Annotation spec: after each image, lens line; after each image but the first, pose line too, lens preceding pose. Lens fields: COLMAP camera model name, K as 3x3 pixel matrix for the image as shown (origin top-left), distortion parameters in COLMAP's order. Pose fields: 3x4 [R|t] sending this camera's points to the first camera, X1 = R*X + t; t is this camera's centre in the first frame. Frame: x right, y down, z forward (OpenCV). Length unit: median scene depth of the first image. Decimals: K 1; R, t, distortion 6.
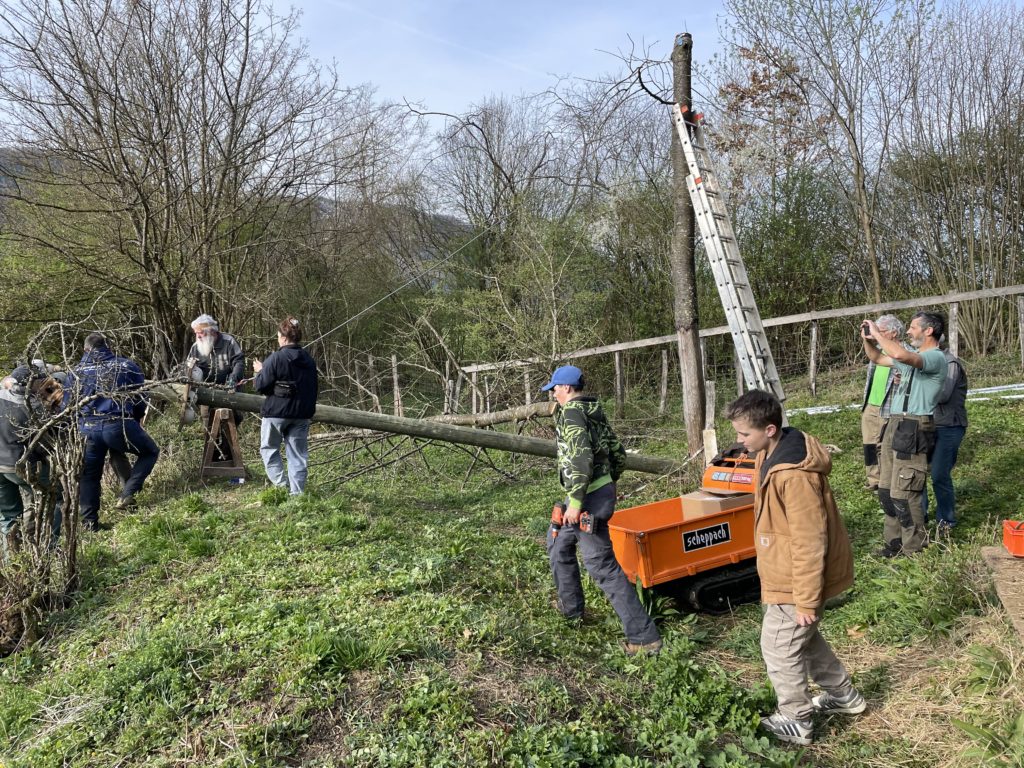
lens RADIAL K [[766.6, 0, 512.0], [0, 766.6, 384.0], [0, 0, 1]] dist [0.066854, -0.094201]
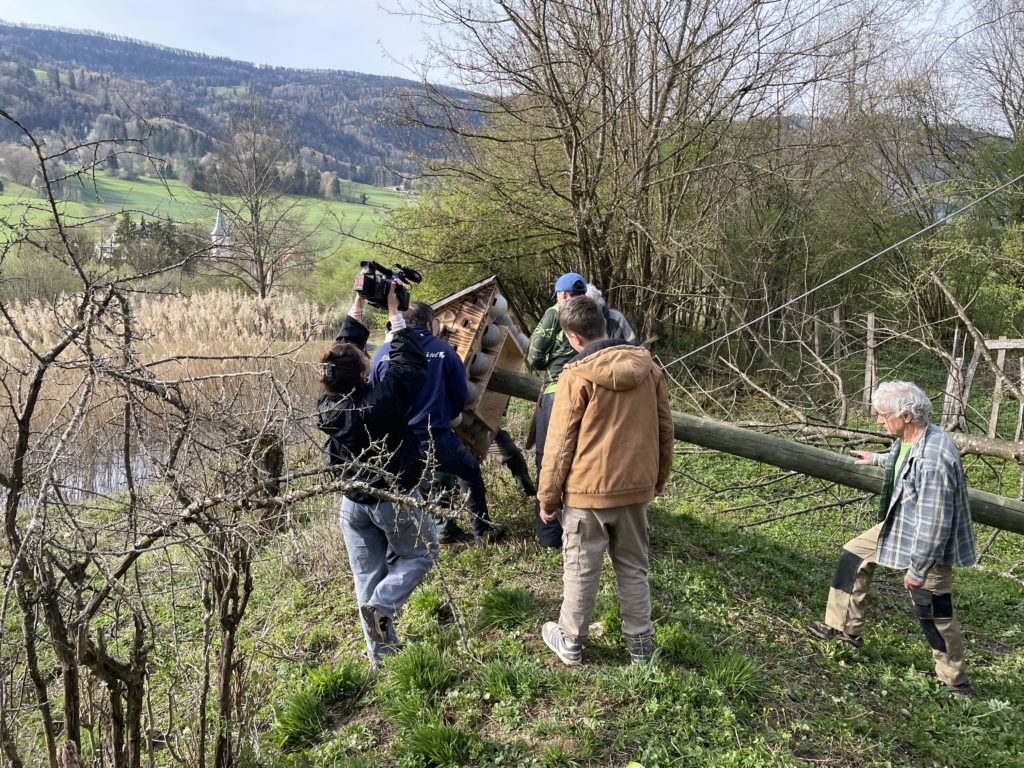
lens RADIAL K [[766.6, 0, 512.0], [0, 766.6, 384.0], [0, 0, 1]] dist [0.066854, -0.094201]
pose [[0.832503, 0.104160, -0.544140, -0.034104], [-0.056600, 0.993019, 0.103492, -0.031299], [0.551121, -0.055359, 0.832587, 0.216541]]
